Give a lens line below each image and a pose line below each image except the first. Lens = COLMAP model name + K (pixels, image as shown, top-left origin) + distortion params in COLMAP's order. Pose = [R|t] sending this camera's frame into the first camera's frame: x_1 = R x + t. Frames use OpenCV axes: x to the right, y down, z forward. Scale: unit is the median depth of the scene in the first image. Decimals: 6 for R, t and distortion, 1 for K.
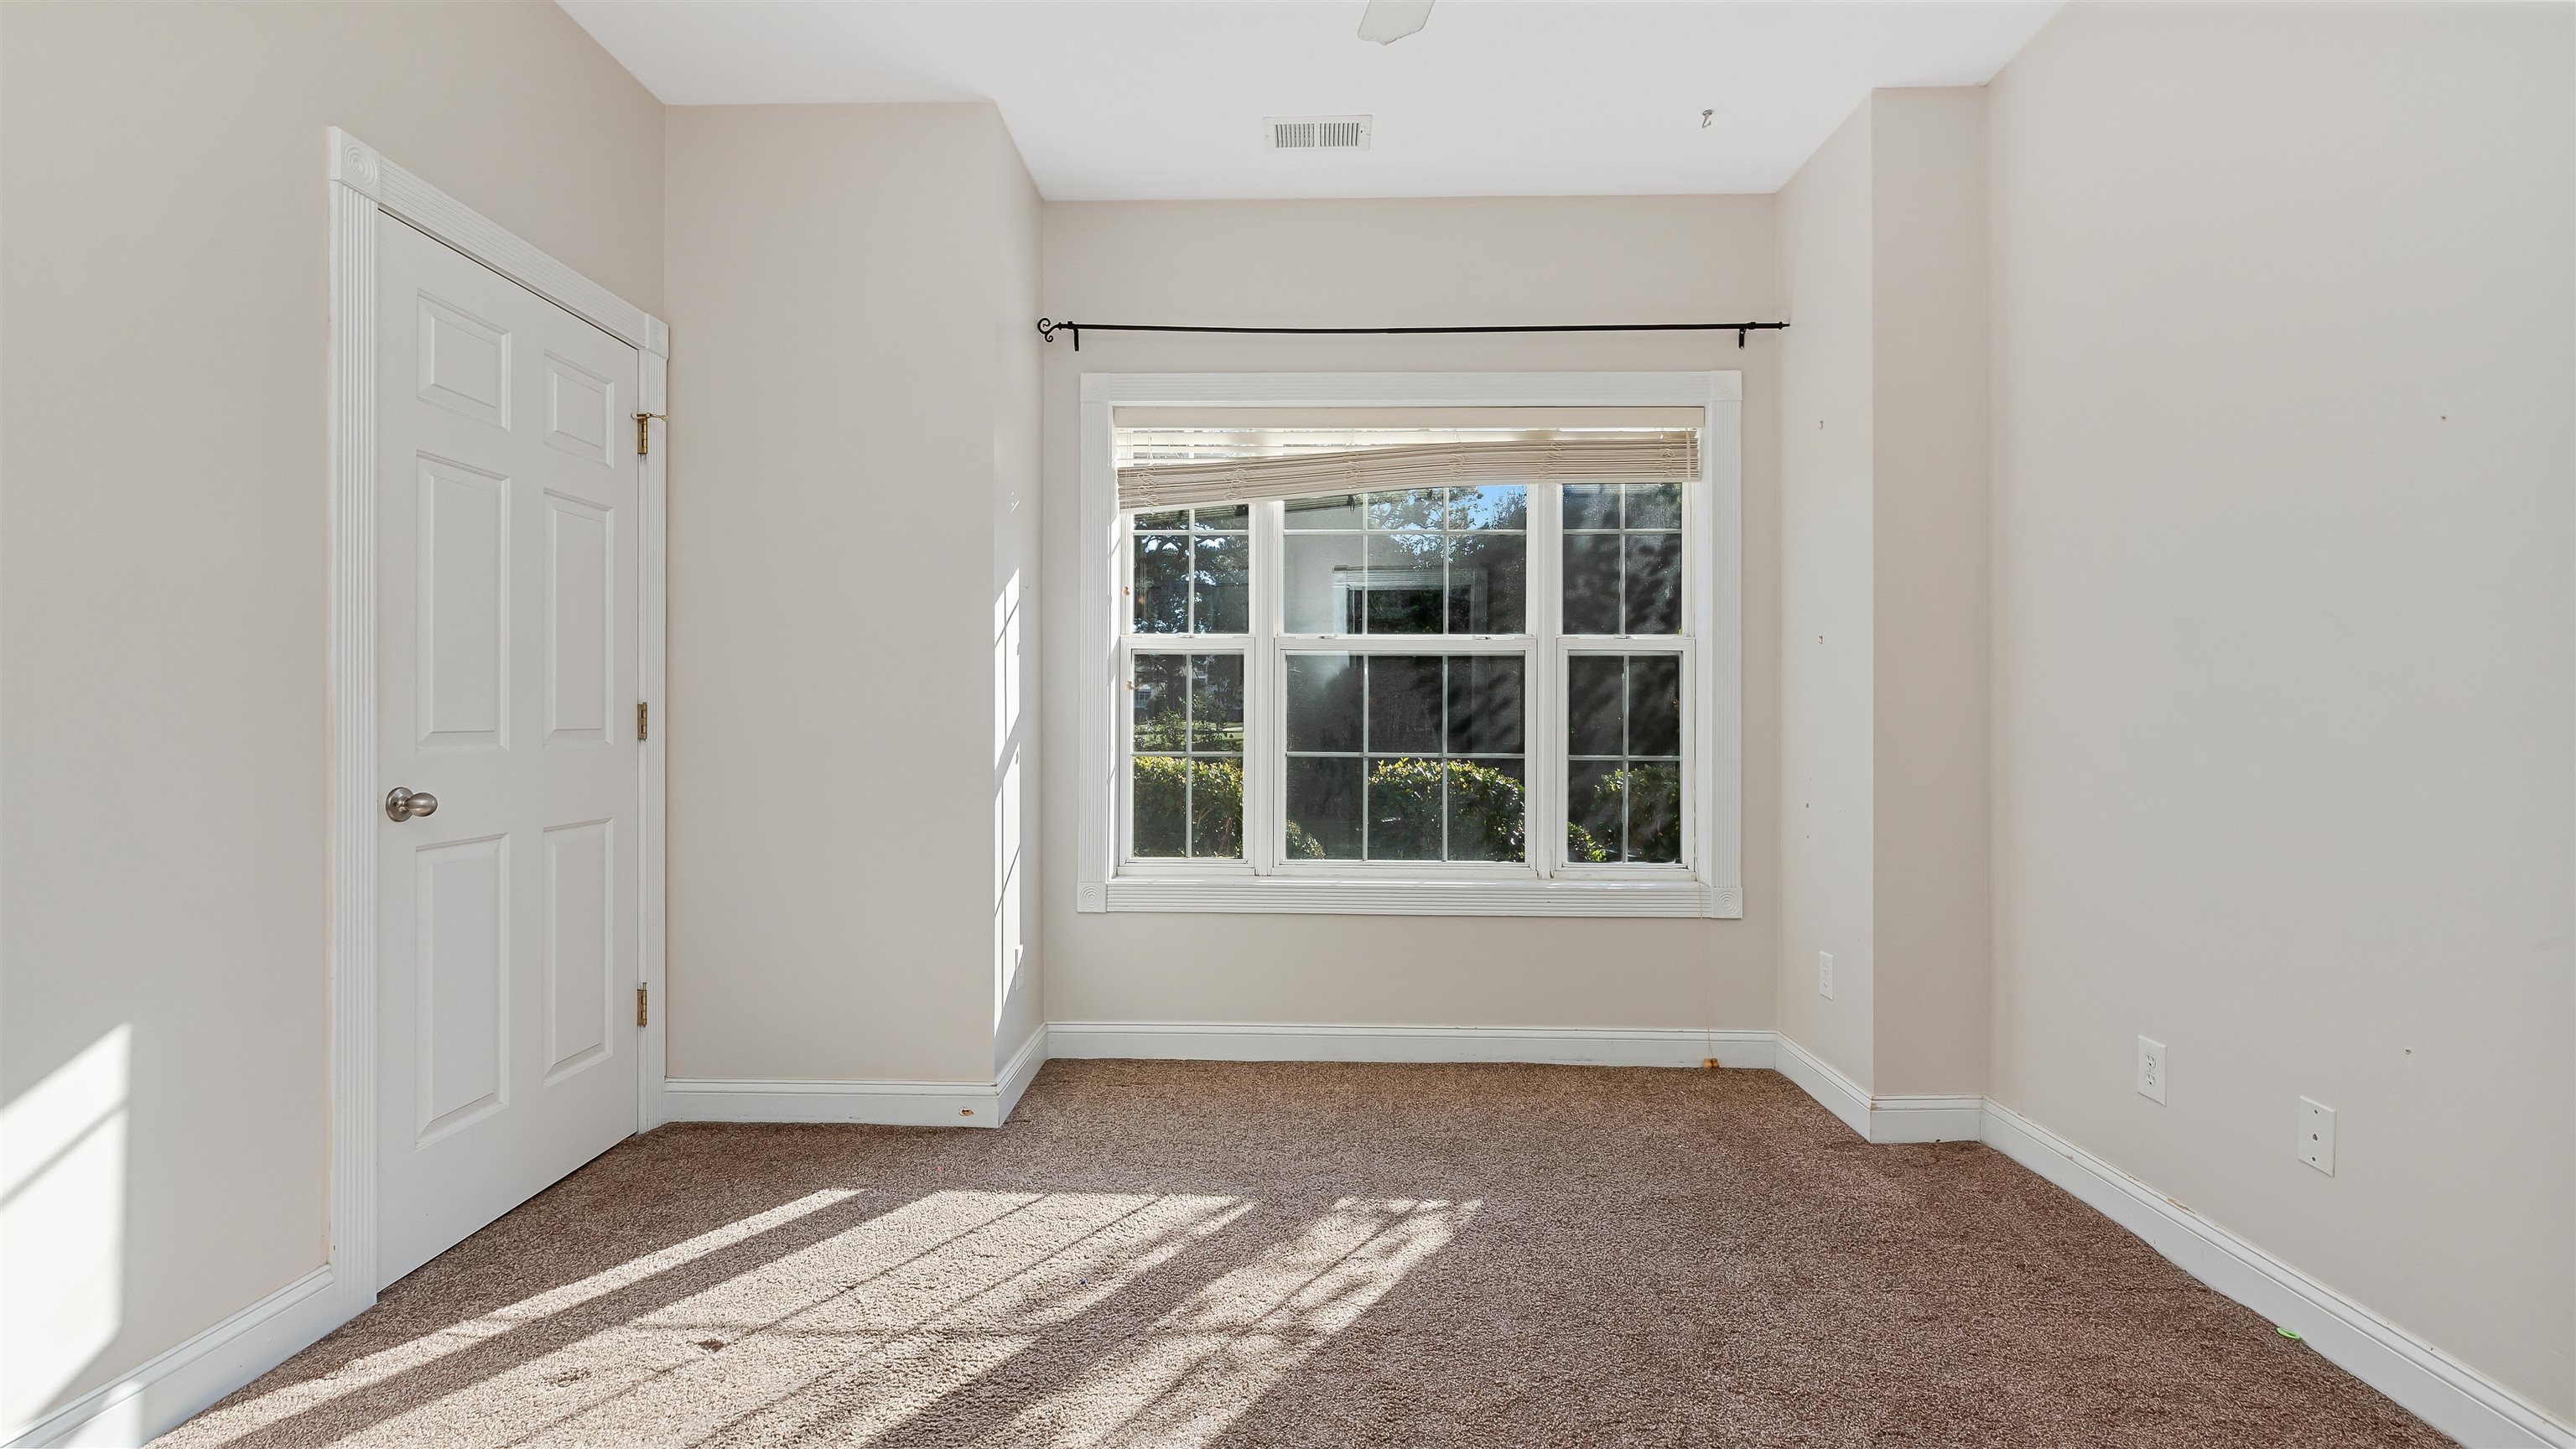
lens RADIAL K [[1163.5, 0, 1306.2], [0, 1163.5, 724.7], [0, 0, 1]] dist [0.005156, -0.000193]
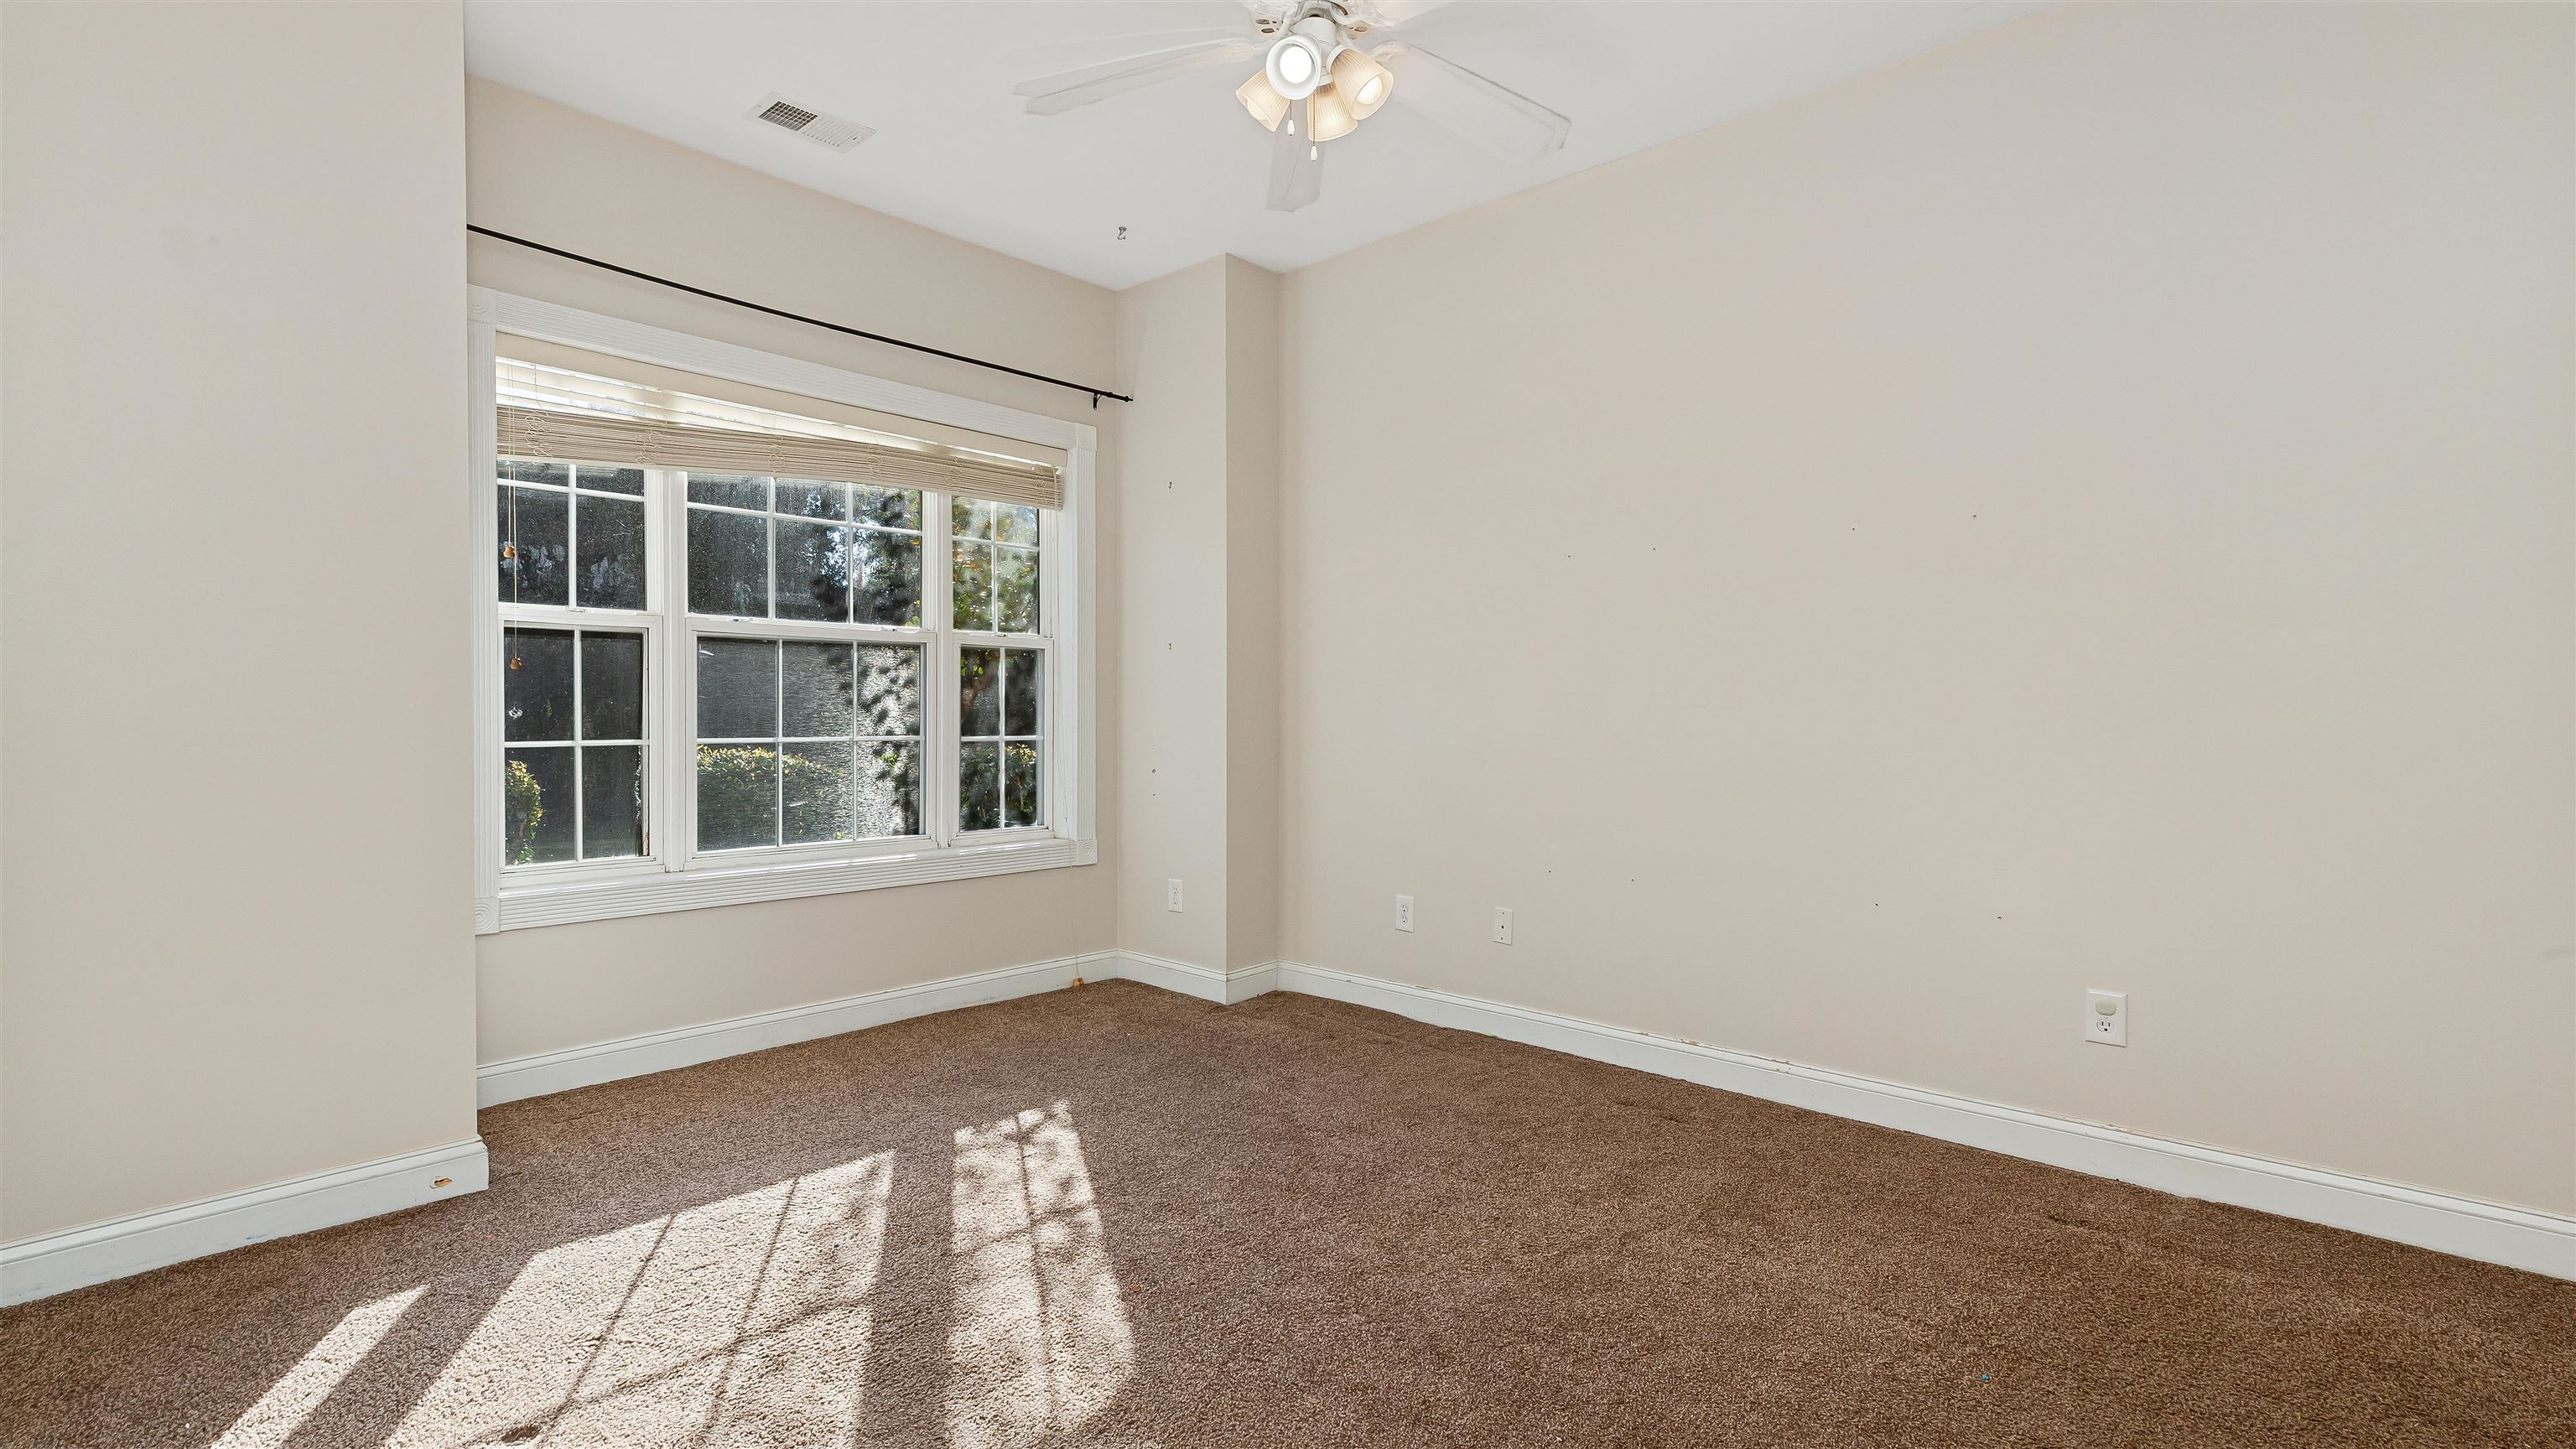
lens RADIAL K [[1163.5, 0, 1304.3], [0, 1163.5, 738.4], [0, 0, 1]] dist [0.005156, -0.000193]
pose [[0.658041, -0.019902, 0.752719, -0.463376], [0.000871, 0.999670, 0.025670, -0.001196], [-0.752982, -0.016236, 0.657841, 0.003625]]
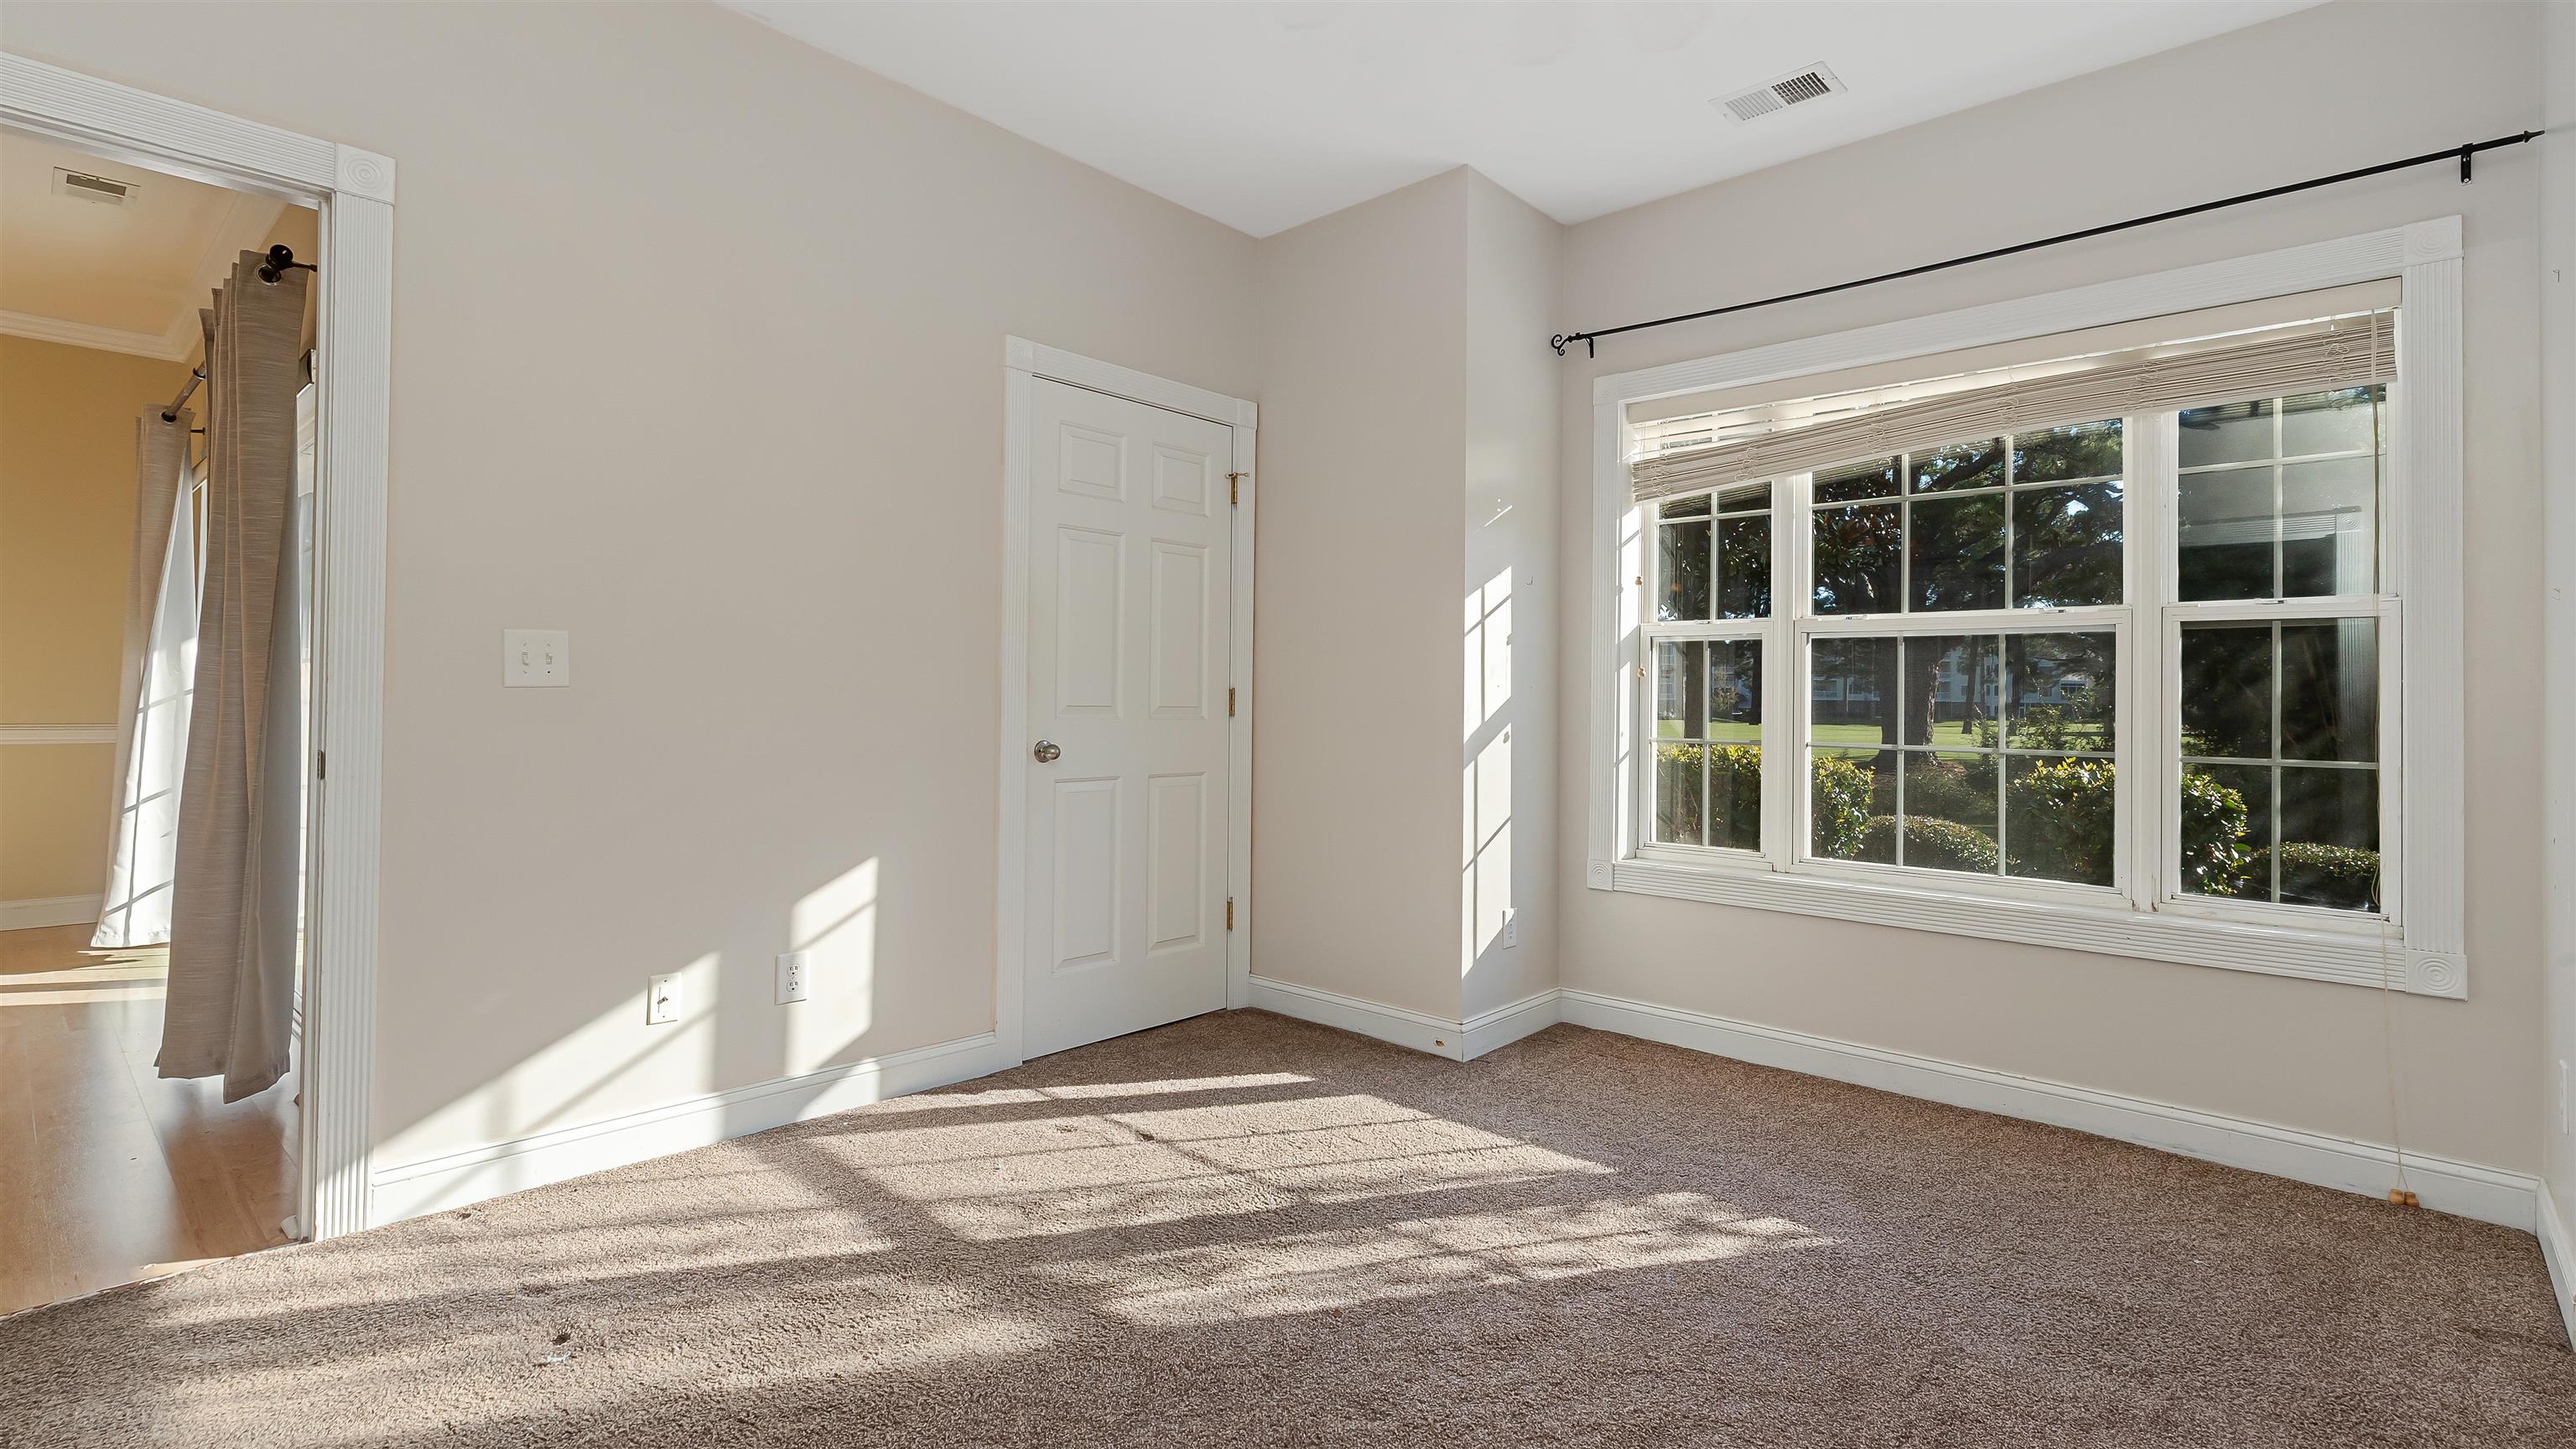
lens RADIAL K [[1163.5, 0, 1280.7], [0, 1163.5, 697.3], [0, 0, 1]] dist [0.005156, -0.000193]
pose [[0.763005, 0.004457, -0.646377, 0.306658], [-0.015578, 0.999813, -0.011495, 0.005855], [0.646204, 0.018840, 0.762932, 0.011121]]
